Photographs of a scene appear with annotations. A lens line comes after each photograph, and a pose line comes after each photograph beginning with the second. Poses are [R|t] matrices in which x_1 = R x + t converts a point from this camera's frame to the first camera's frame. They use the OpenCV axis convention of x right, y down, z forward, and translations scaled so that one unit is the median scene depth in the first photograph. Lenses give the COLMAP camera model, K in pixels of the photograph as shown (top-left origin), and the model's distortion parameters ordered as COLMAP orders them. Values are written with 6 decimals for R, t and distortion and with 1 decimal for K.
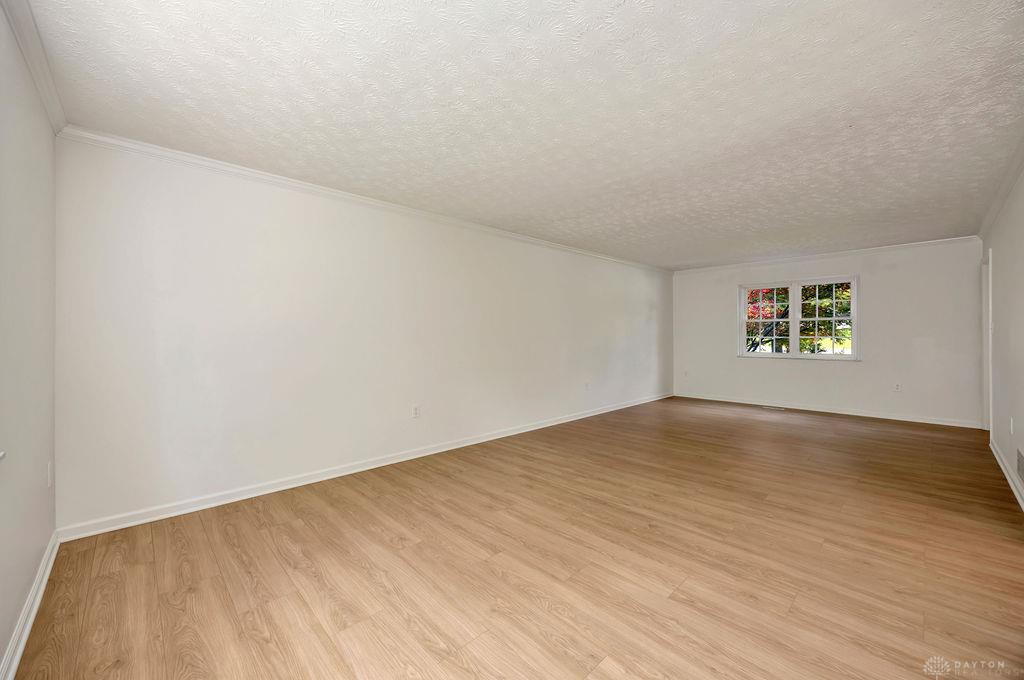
lens RADIAL K [[393.5, 0, 513.8], [0, 393.5, 336.5], [0, 0, 1]] dist [0.000984, -0.000011]
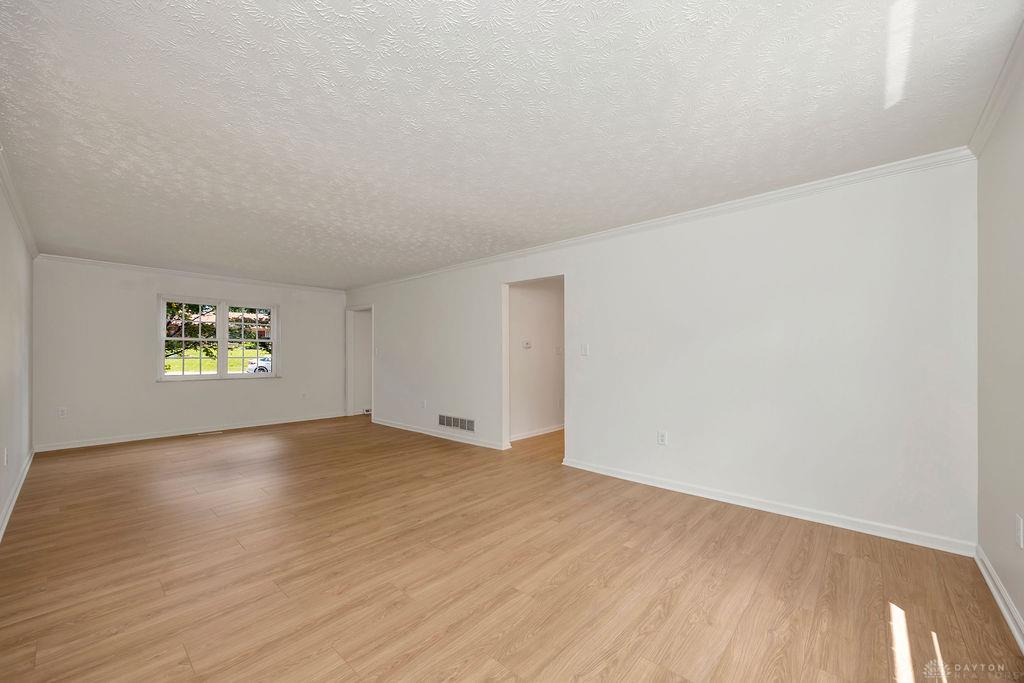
lens RADIAL K [[393.5, 0, 510.8], [0, 393.5, 348.1], [0, 0, 1]] dist [0.000984, -0.000011]
pose [[-0.060507, 0.023515, 0.997891, -0.828386], [0.002737, 0.999723, -0.023392, 0.009908], [-0.998164, 0.001316, -0.060554, 0.918559]]
